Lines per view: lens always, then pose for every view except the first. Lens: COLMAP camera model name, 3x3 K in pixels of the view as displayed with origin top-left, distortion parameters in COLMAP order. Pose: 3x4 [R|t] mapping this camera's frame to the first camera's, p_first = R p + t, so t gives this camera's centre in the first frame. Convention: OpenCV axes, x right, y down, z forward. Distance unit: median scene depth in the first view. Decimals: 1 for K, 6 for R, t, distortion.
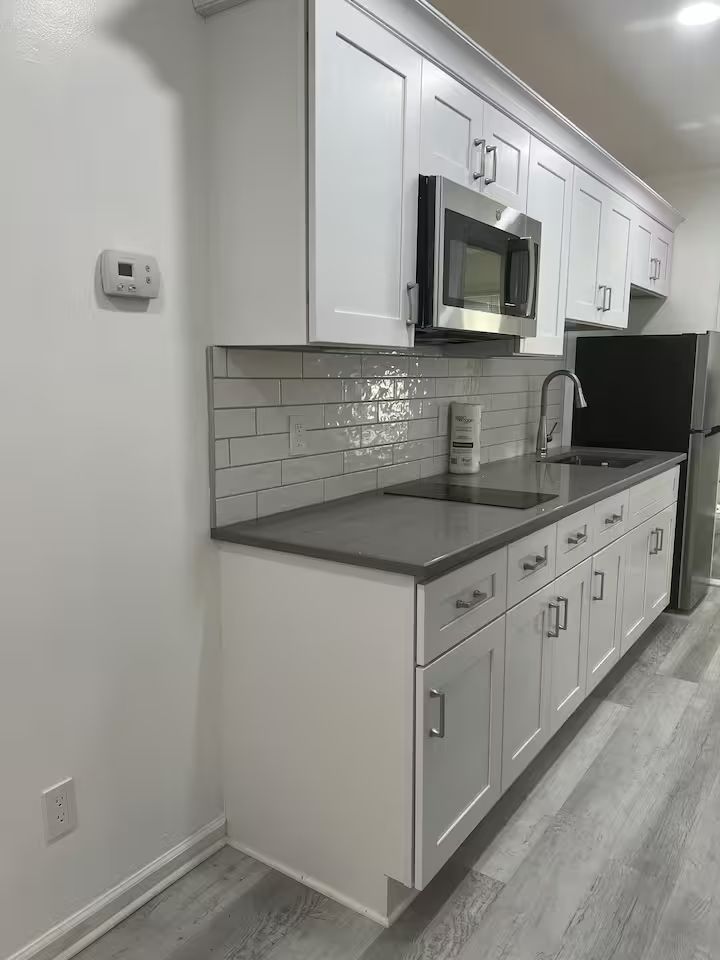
lens RADIAL K [[734.9, 0, 360.0], [0, 734.9, 480.0], [0, 0, 1]] dist [0.033210, -0.004870]
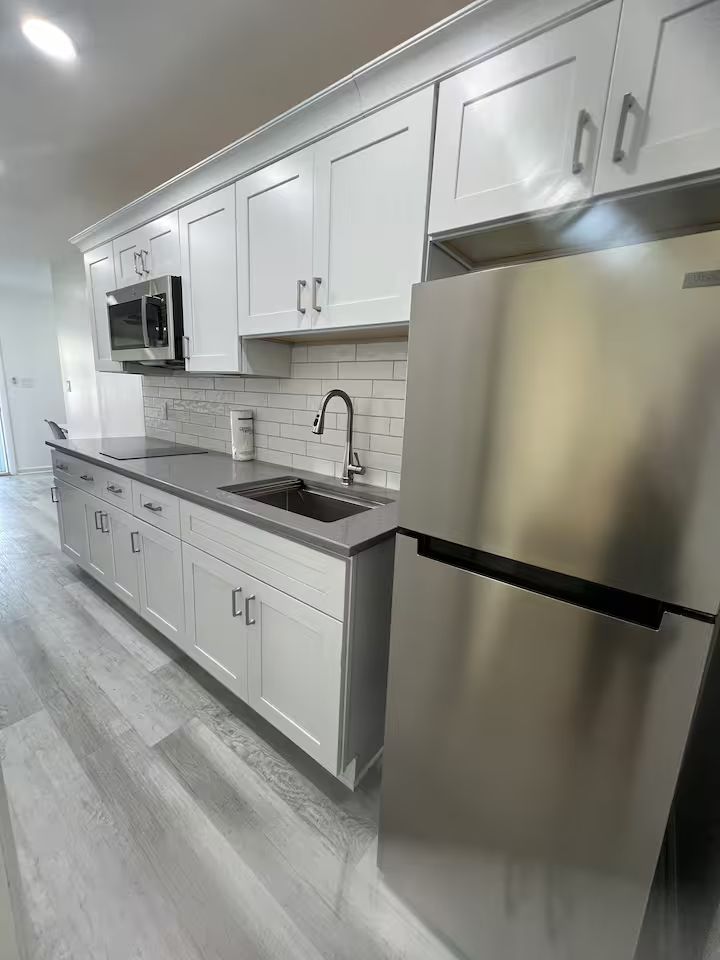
lens RADIAL K [[381.9, 0, 360.3], [0, 381.9, 468.4], [0, 0, 1]] dist [0.001377, 0.000007]
pose [[-0.051468, 0.188243, -0.980773, 0.951624], [-0.189675, 0.962357, 0.194662, -0.199736], [0.980497, 0.196047, -0.013825, 1.371191]]
